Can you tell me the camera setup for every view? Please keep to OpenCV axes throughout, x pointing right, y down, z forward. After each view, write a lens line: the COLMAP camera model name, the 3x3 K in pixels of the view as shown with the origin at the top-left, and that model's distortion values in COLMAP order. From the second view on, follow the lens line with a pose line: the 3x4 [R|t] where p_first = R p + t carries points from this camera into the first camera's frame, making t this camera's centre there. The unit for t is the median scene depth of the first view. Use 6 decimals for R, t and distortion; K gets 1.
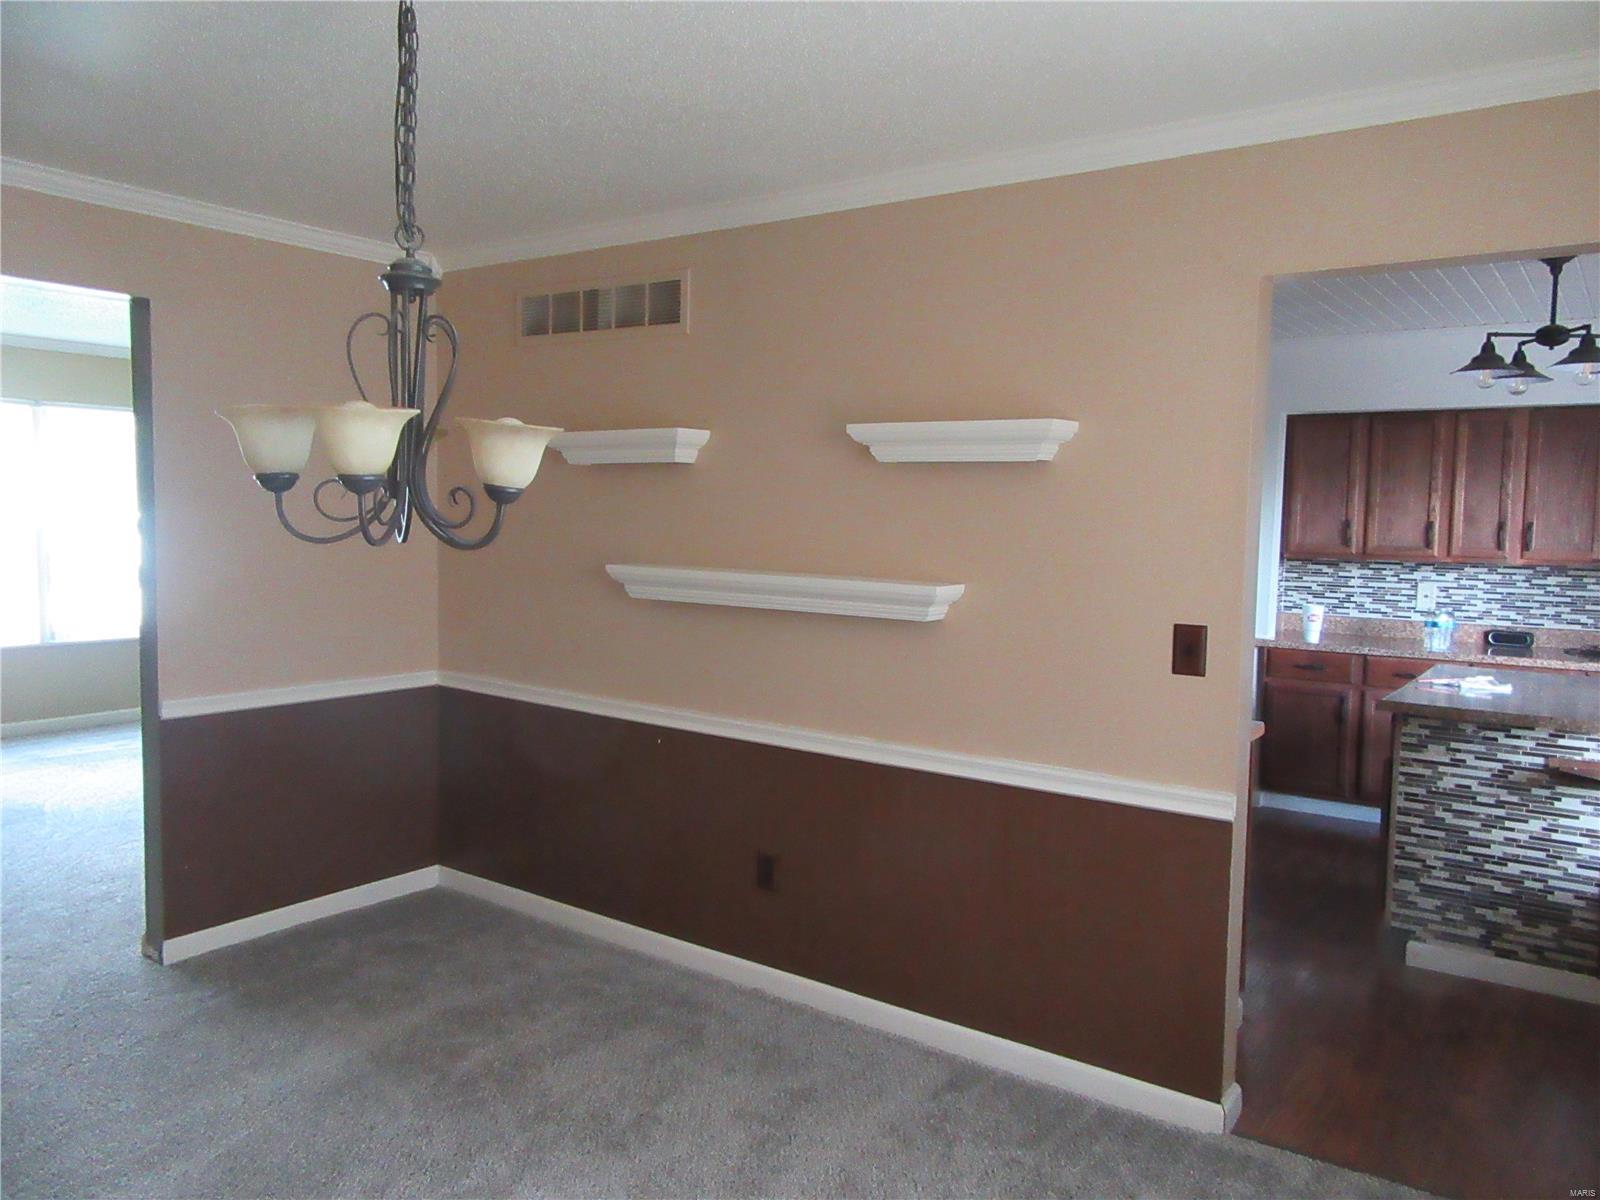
lens RADIAL K [[1187.7, 0, 802.6], [0, 1187.7, 597.5], [0, 0, 1]] dist [-0.001552, 0.002607]
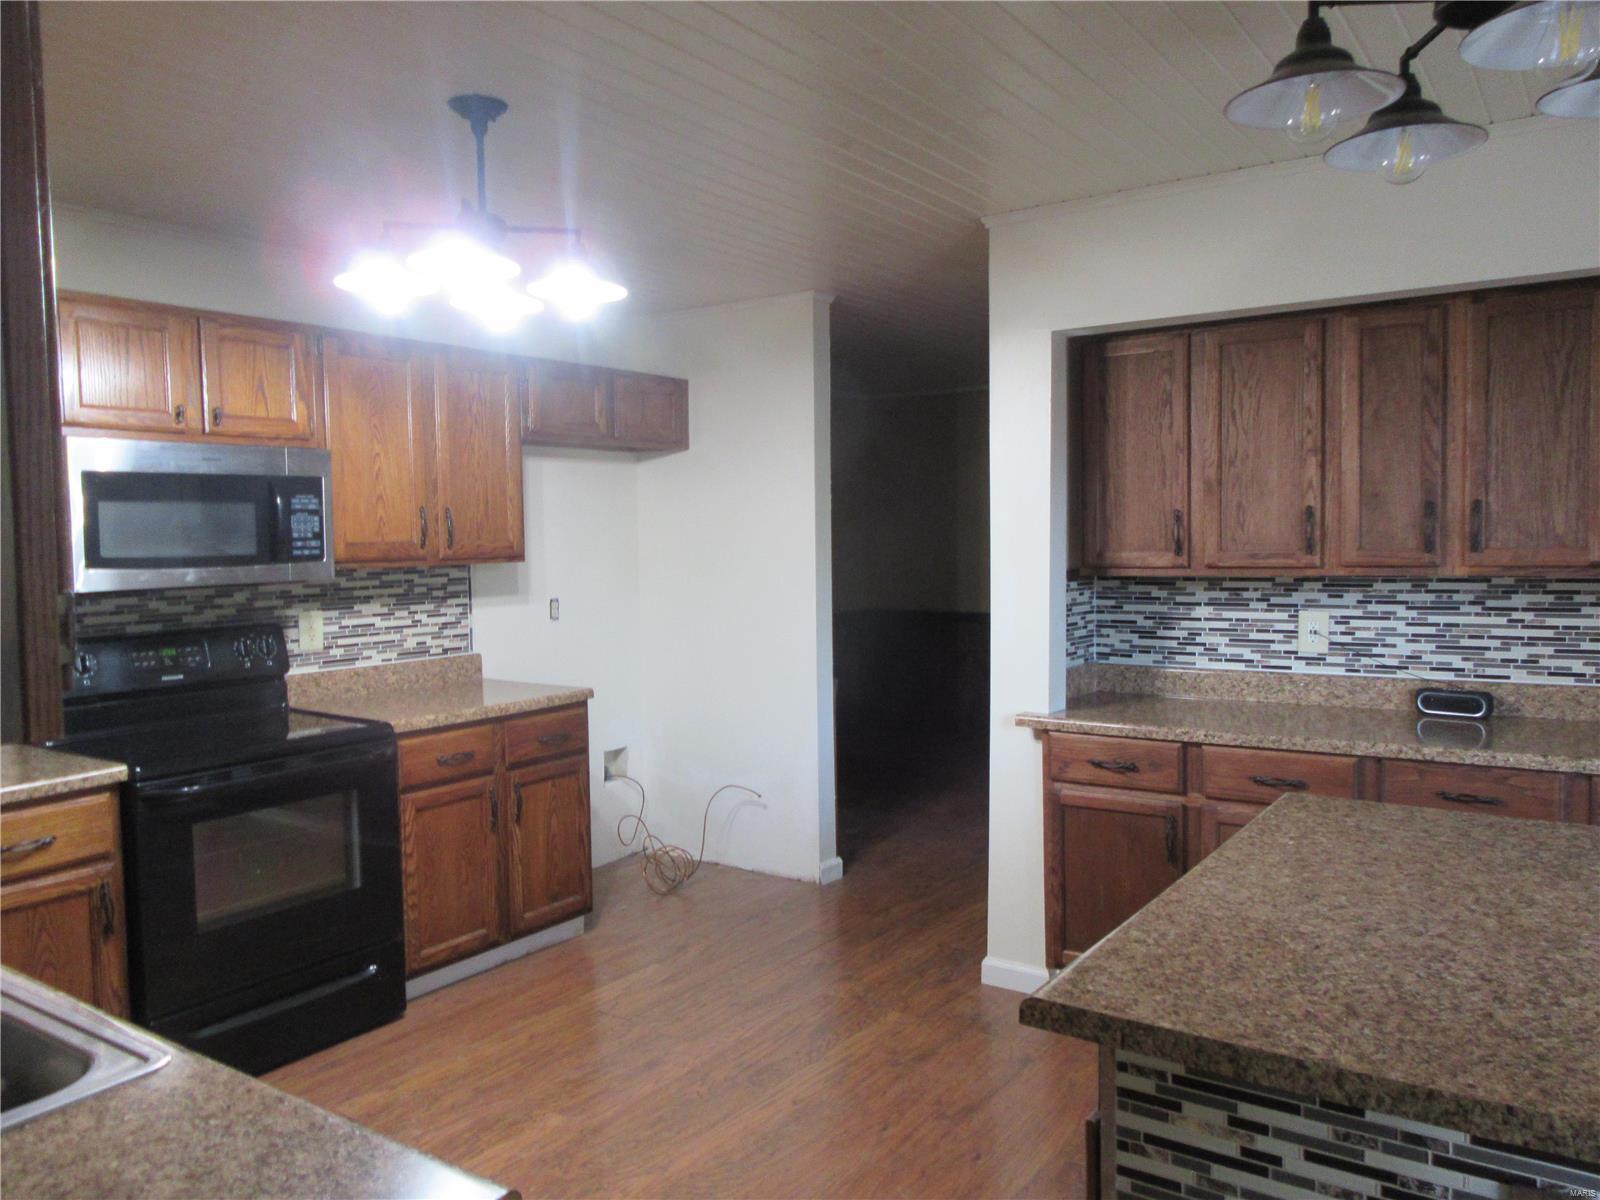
lens RADIAL K [[1187.7, 0, 802.6], [0, 1187.7, 597.5], [0, 0, 1]] dist [-0.001552, 0.002607]
pose [[0.999304, -0.035454, 0.011607, 0.268059], [0.035664, 0.999195, -0.018396, -0.017242], [-0.010945, 0.018798, 0.999763, 0.414351]]
